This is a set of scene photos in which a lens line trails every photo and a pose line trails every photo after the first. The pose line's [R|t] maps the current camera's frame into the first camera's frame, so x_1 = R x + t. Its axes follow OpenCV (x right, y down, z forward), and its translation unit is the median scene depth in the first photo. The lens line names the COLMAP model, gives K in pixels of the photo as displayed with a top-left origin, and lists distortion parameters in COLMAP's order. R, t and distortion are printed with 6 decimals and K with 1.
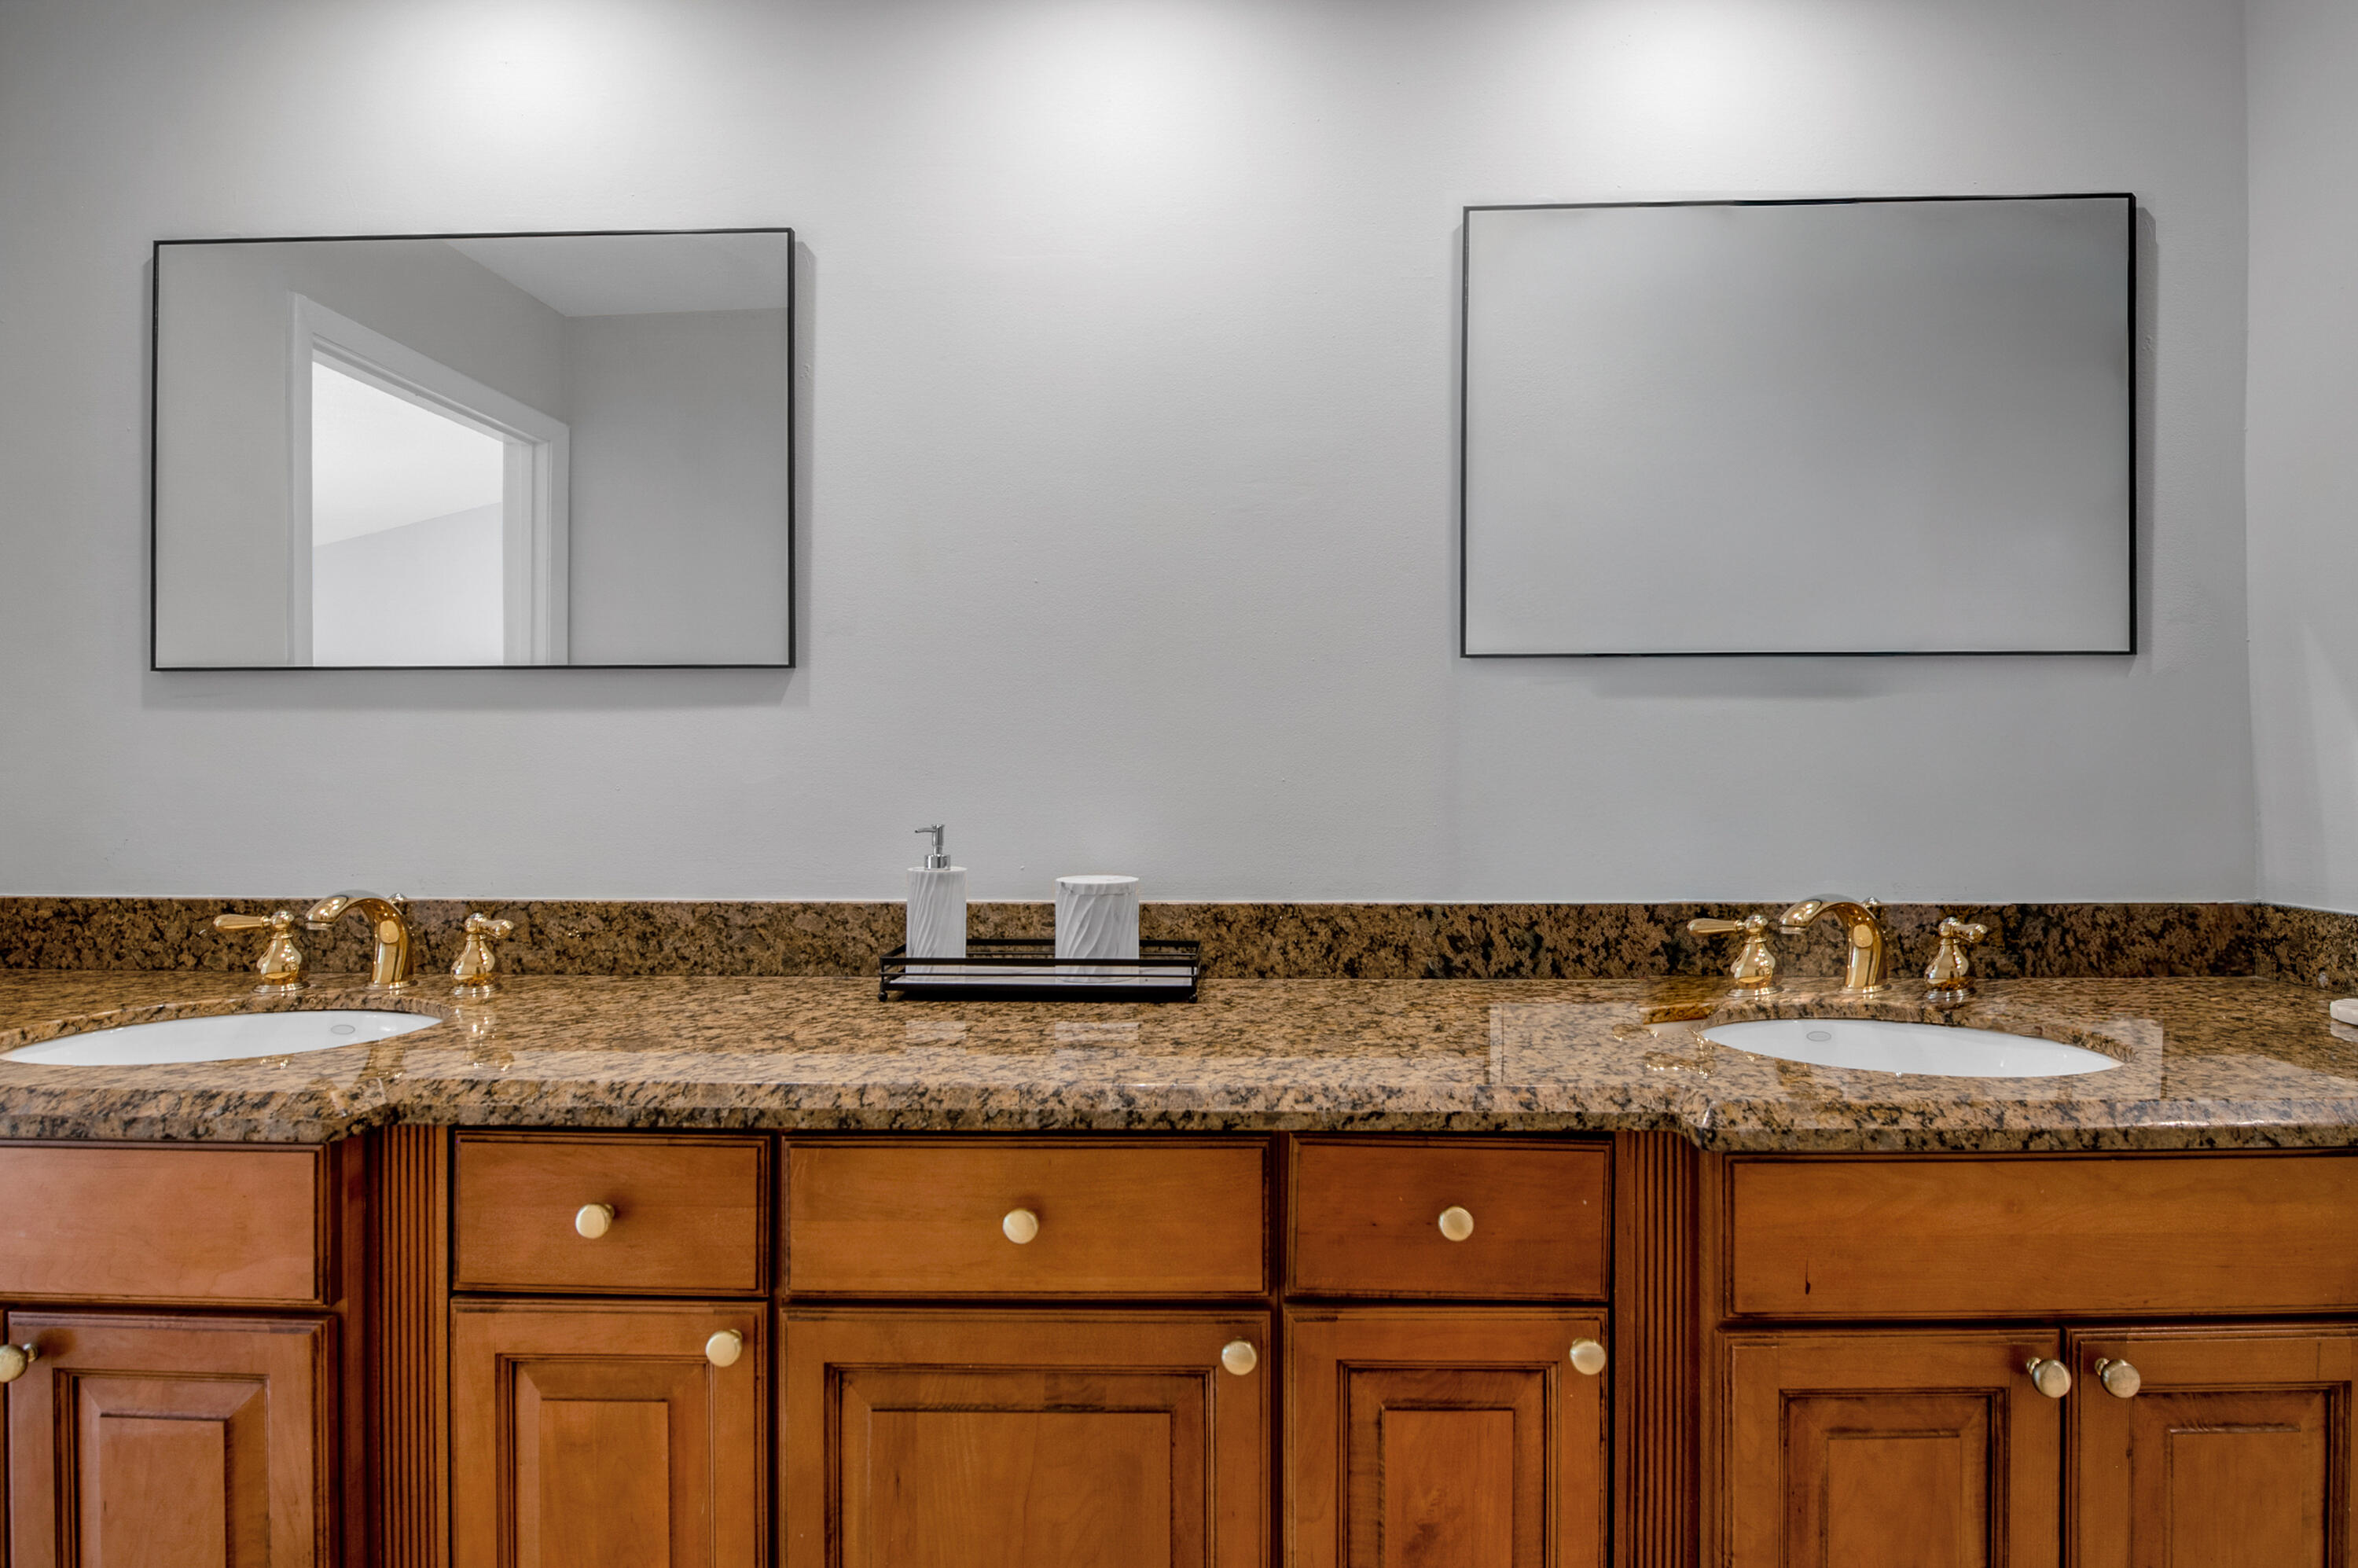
lens RADIAL K [[1124.0, 0, 1179.0], [0, 1124.0, 784.0], [0, 0, 1]] dist [-0.000945, -0.000325]
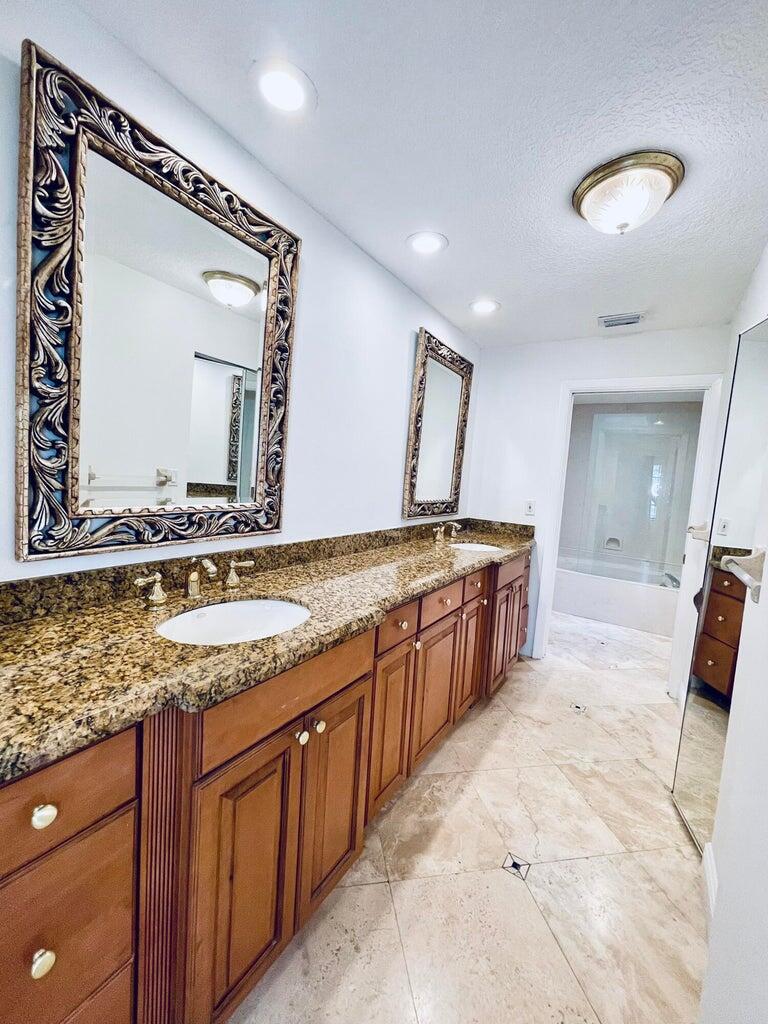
lens RADIAL K [[410.6, 0, 384.0], [0, 410.6, 512.0], [0, 0, 1]] dist [0.000538, -0.000116]
pose [[0.516484, -0.042861, 0.855224, -1.161057], [-0.067336, 0.993621, 0.090463, -0.096408], [-0.853645, -0.104310, 0.510303, 0.222946]]
